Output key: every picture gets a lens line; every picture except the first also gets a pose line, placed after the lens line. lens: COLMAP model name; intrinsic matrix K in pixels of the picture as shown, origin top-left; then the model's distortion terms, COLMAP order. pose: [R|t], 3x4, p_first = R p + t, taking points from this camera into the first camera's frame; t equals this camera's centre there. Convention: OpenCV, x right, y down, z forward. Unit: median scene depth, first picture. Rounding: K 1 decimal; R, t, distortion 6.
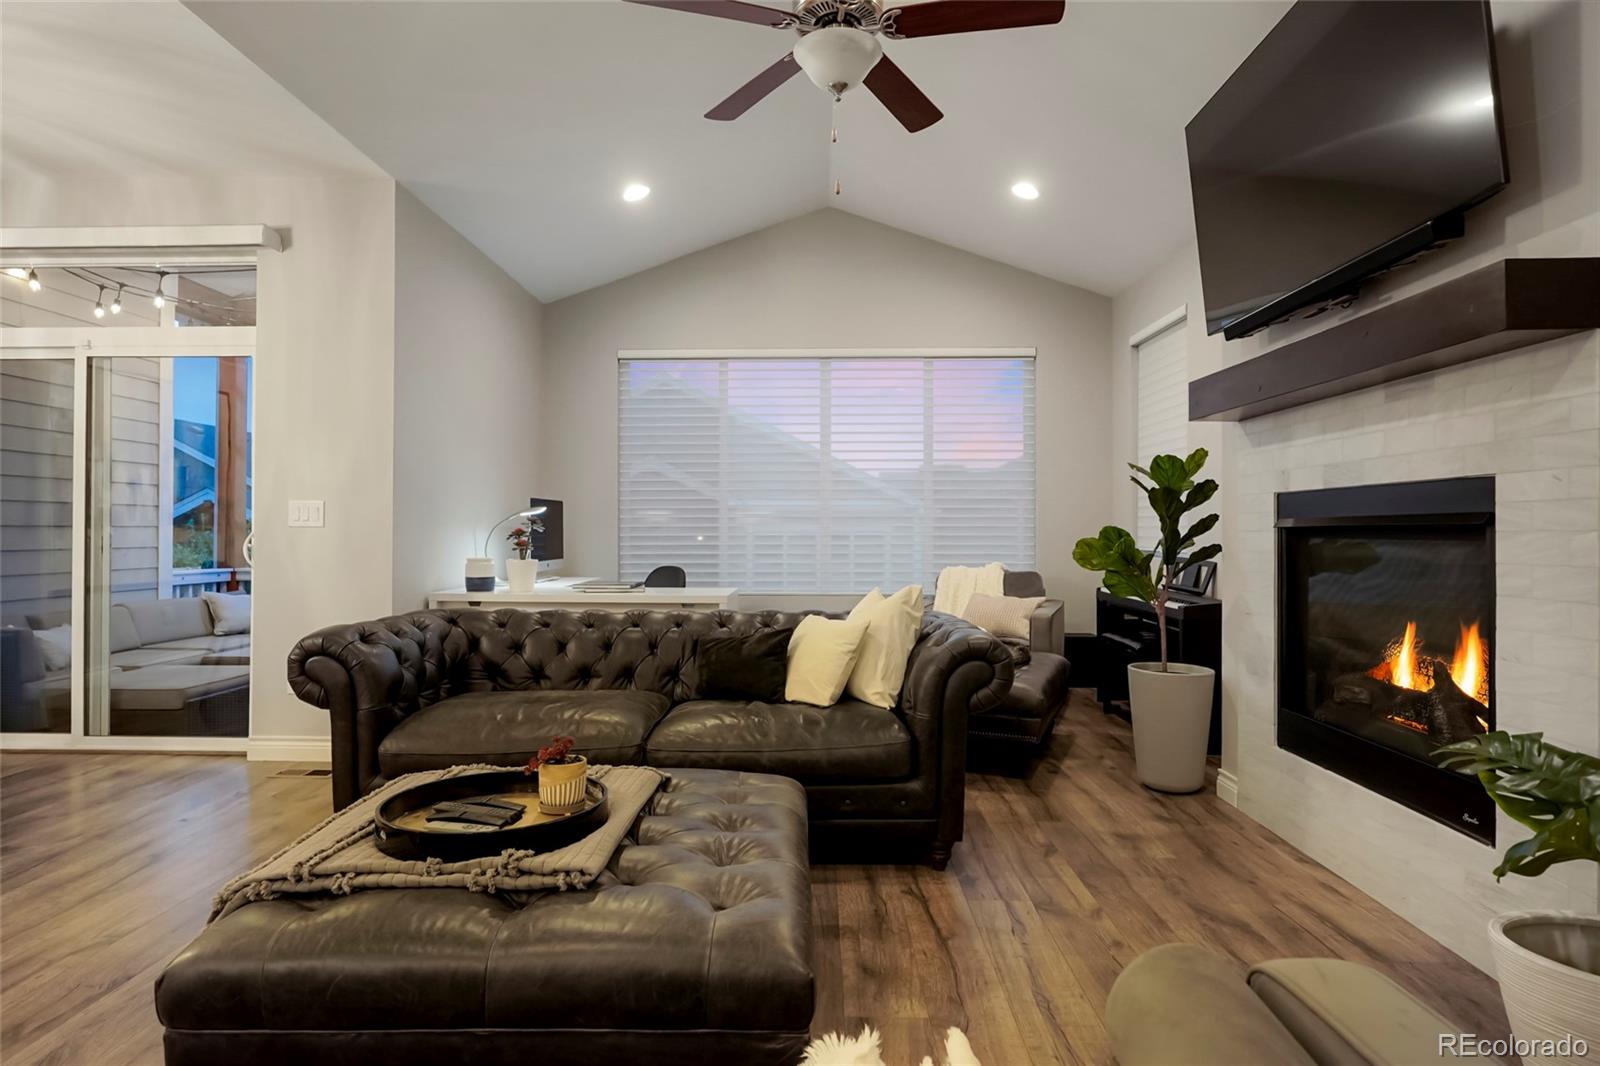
lens RADIAL K [[822.9, 0, 802.6], [0, 822.9, 524.8], [0, 0, 1]] dist [-0.004566, 0.001930]
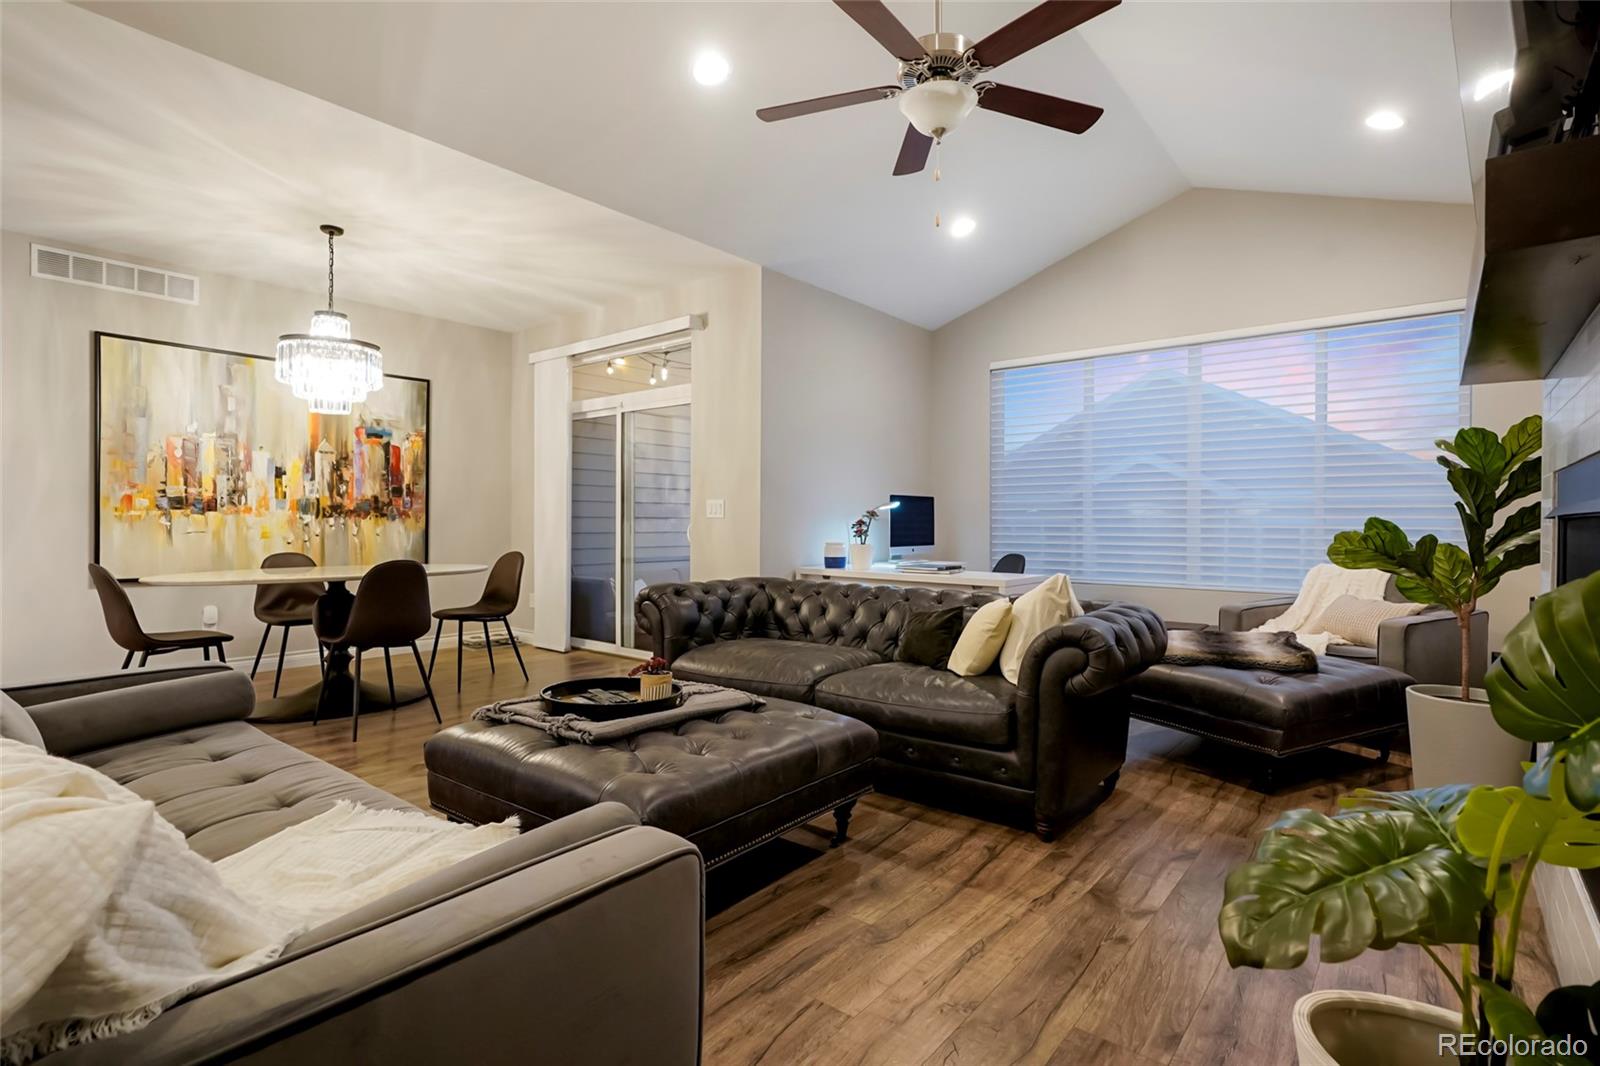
lens RADIAL K [[755.2, 0, 806.9], [0, 755.2, 524.7], [0, 0, 1]] dist [-0.003149, 0.000138]
pose [[0.803396, 0.005587, -0.595419, 0.439093], [0.000887, 0.999944, 0.010579, 0.000457], [0.595444, -0.009027, 0.803346, 0.034596]]
